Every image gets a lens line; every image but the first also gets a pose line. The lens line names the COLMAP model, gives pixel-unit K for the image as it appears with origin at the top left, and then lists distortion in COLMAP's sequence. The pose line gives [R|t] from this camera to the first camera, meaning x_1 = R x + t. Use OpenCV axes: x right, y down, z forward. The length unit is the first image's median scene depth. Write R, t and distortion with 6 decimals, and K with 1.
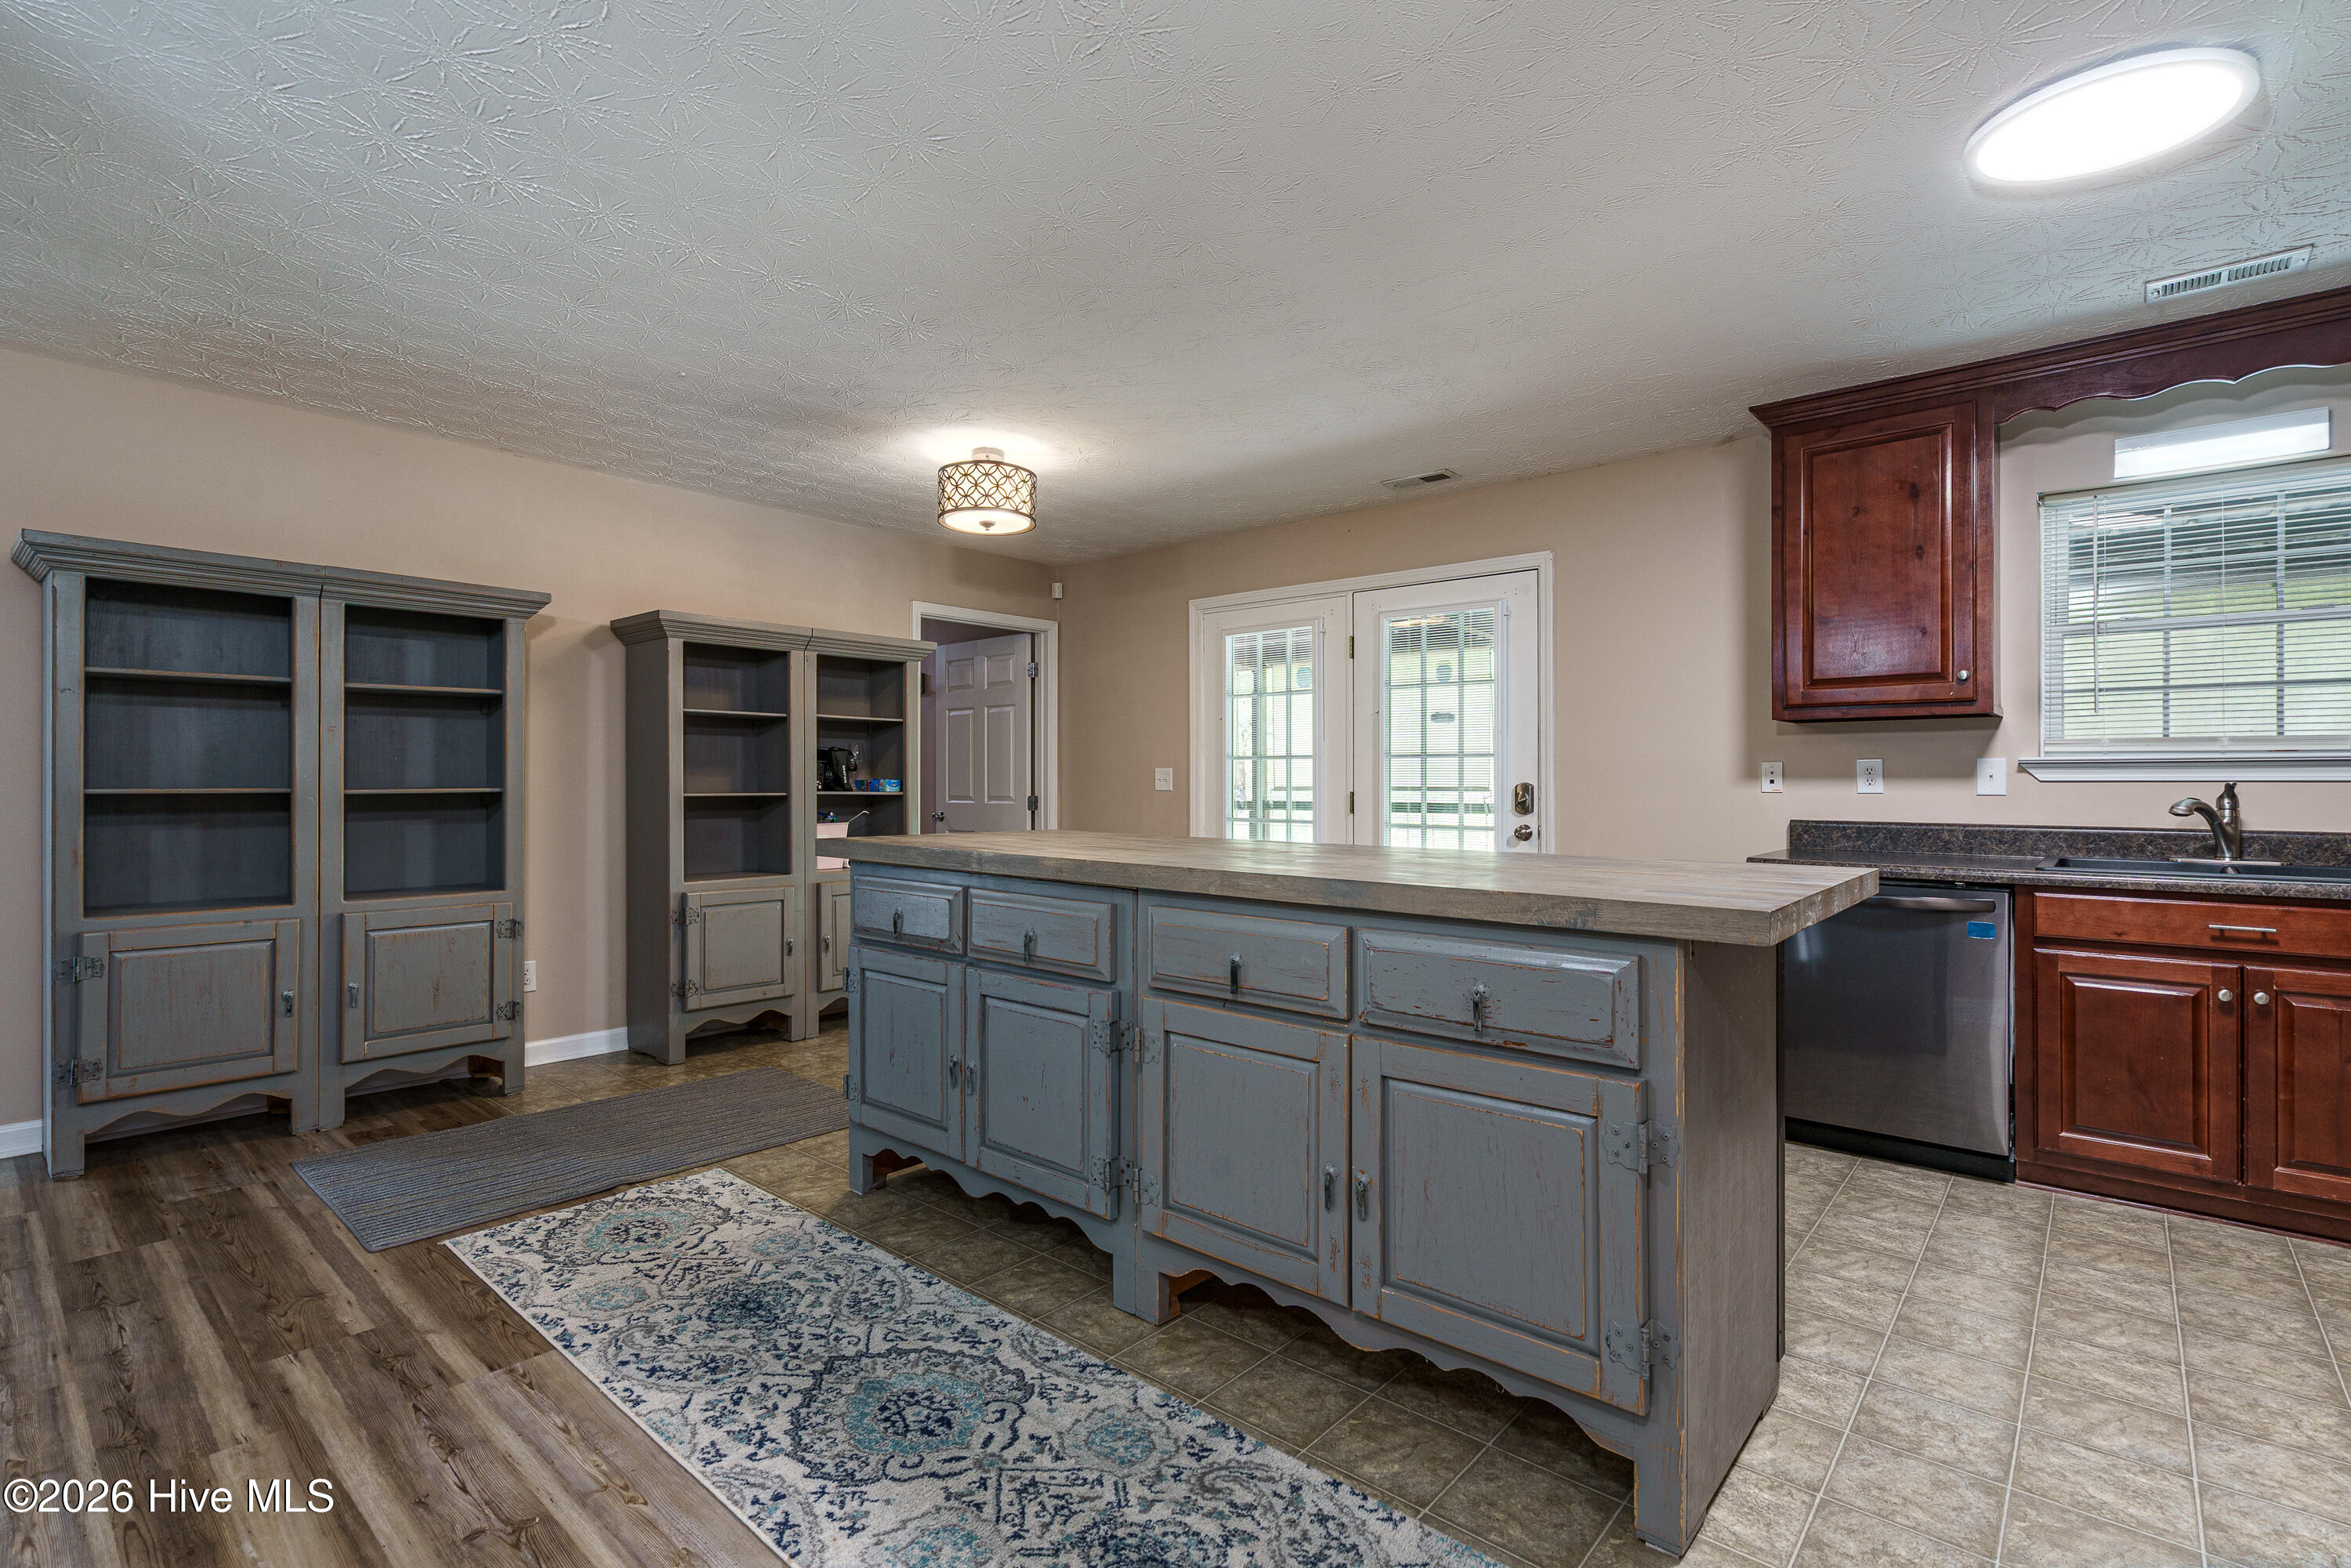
lens RADIAL K [[1059.2, 0, 1195.4], [0, 1059.2, 776.7], [0, 0, 1]] dist [-0.000995, -0.000052]
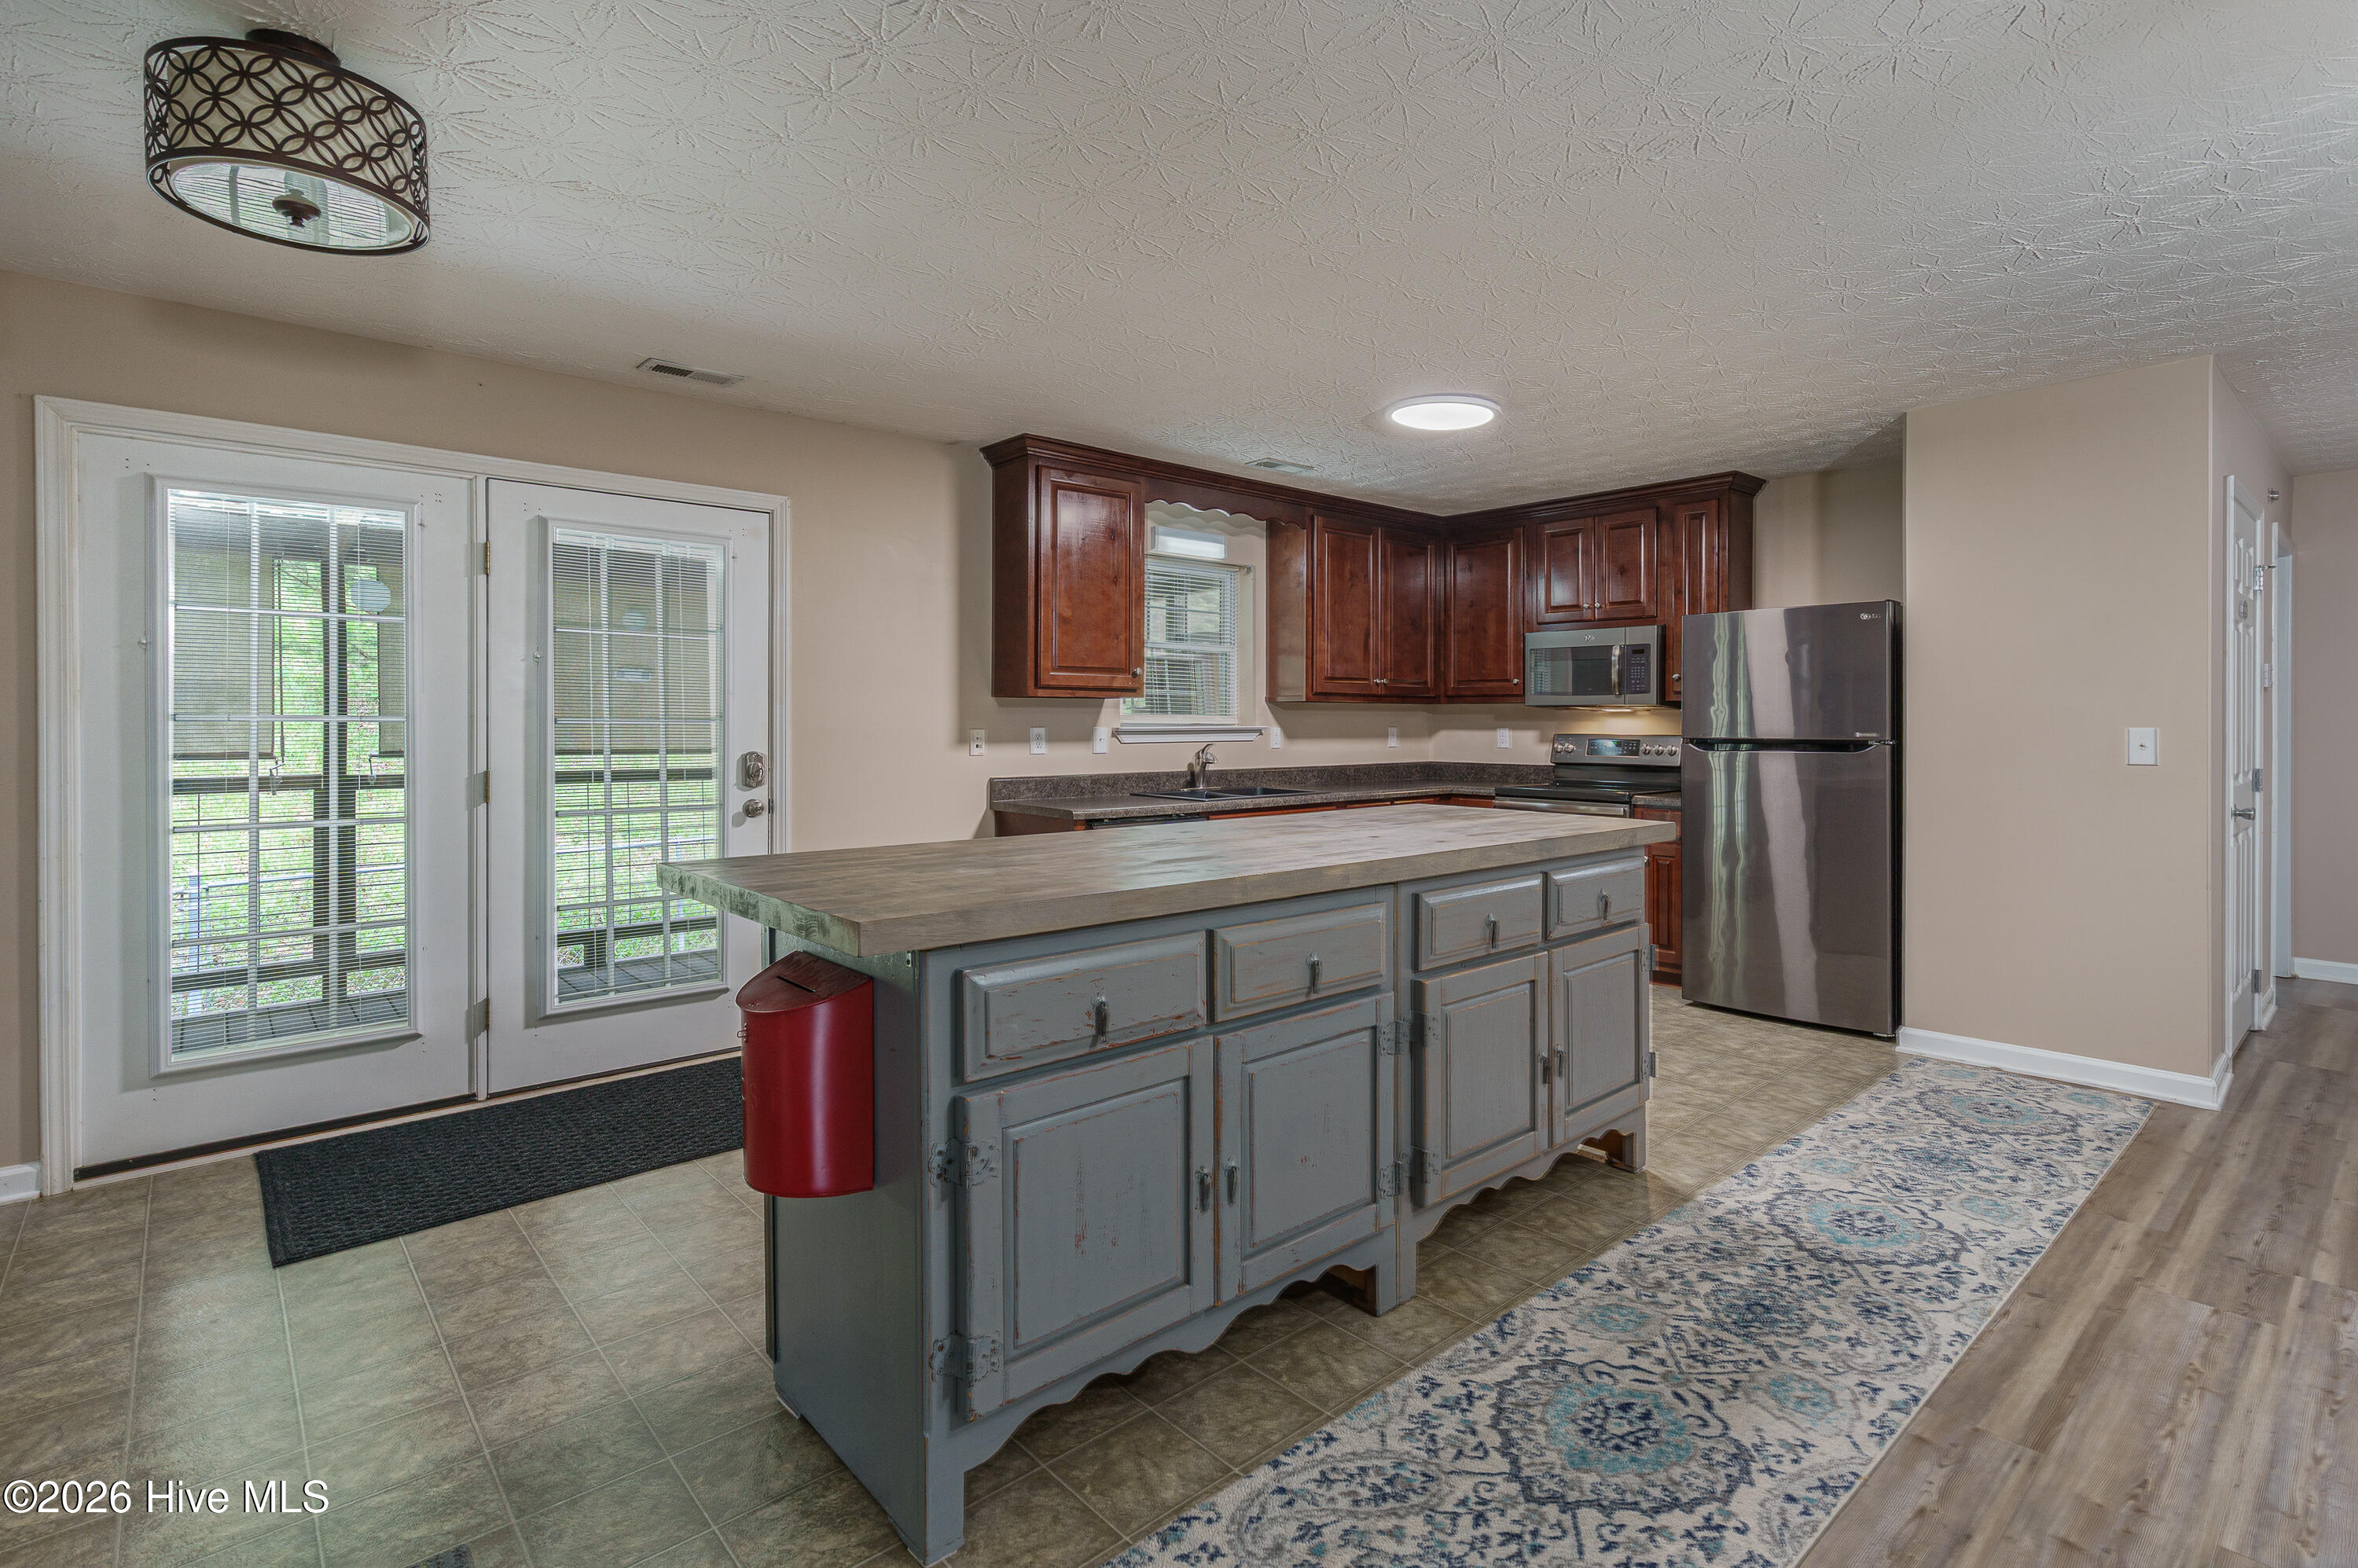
lens RADIAL K [[1106.3, 0, 1187.8], [0, 1106.3, 726.8], [0, 0, 1]] dist [-0.001299, -0.000269]
pose [[0.150611, -0.007136, 0.988567, -0.888962], [-0.002953, 0.999966, 0.007668, -0.037828], [-0.988589, -0.004074, 0.150585, 0.826505]]
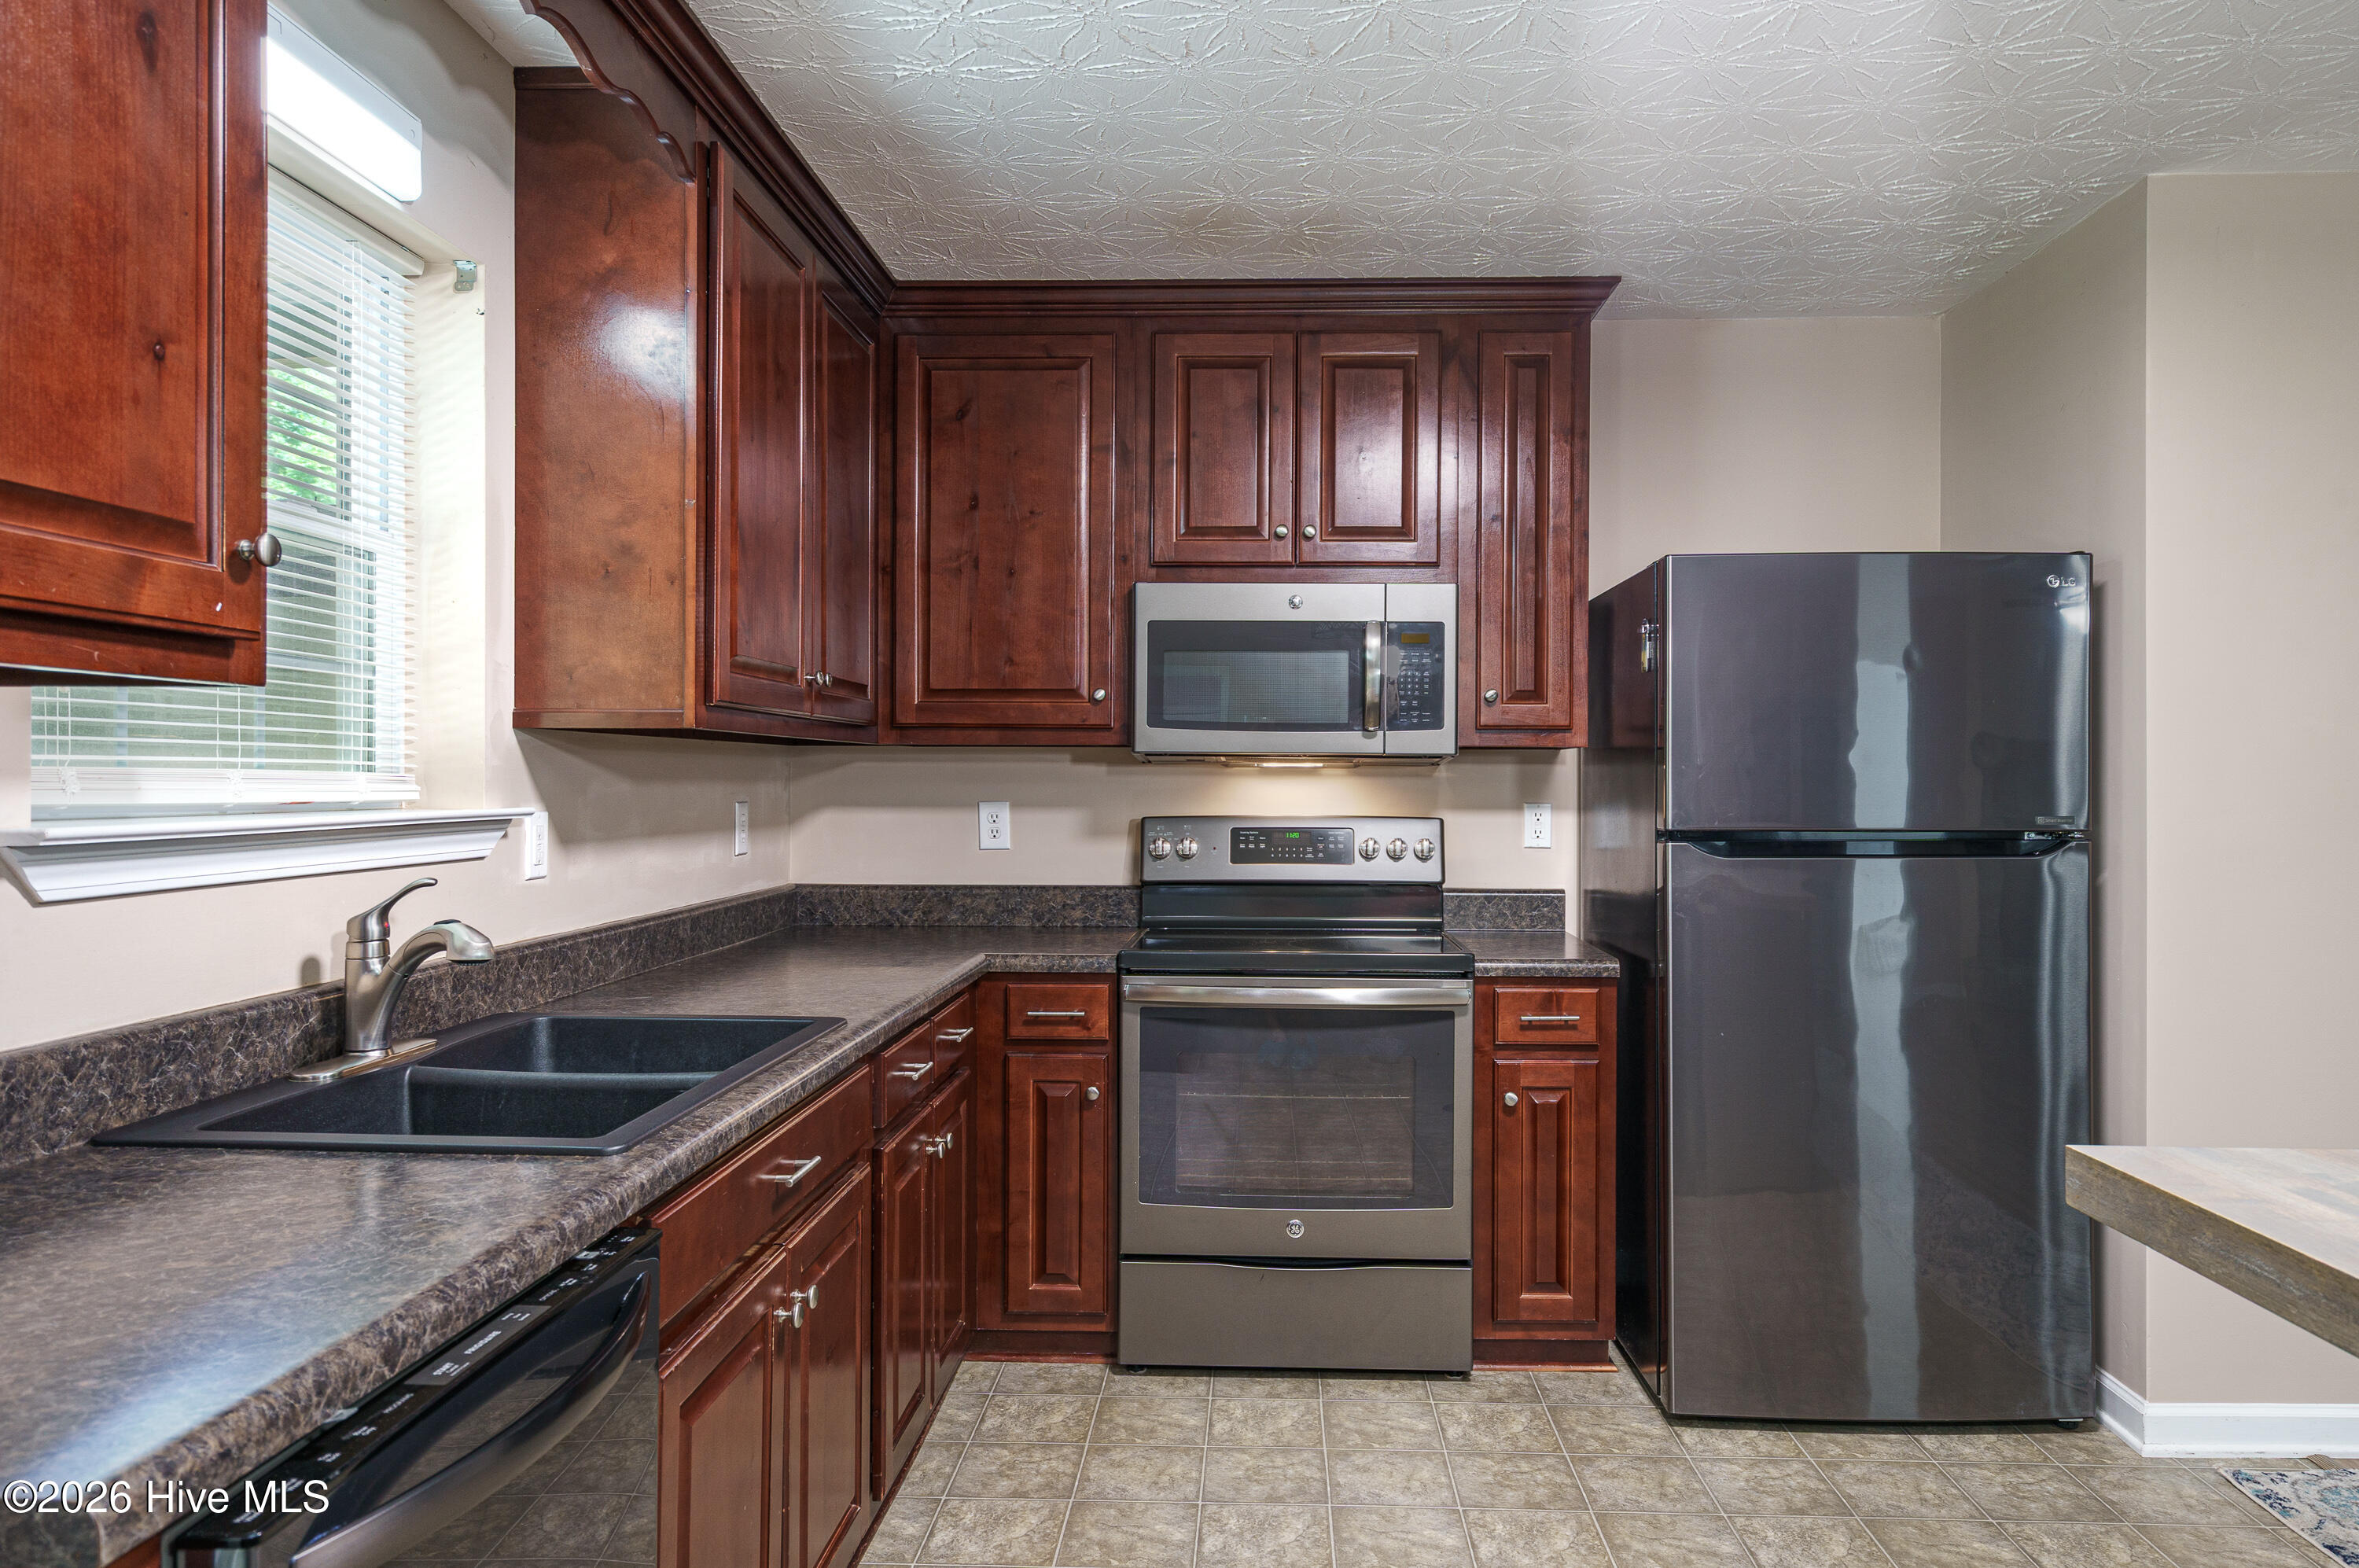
lens RADIAL K [[1535.2, 0, 1196.2], [0, 1535.2, 783.3], [0, 0, 1]] dist [0.008565, 0.000670]
pose [[-0.614752, -0.005911, 0.788698, 0.284986], [-0.006775, 0.999975, 0.002215, -0.041932], [-0.788691, -0.003982, -0.614776, 1.238641]]
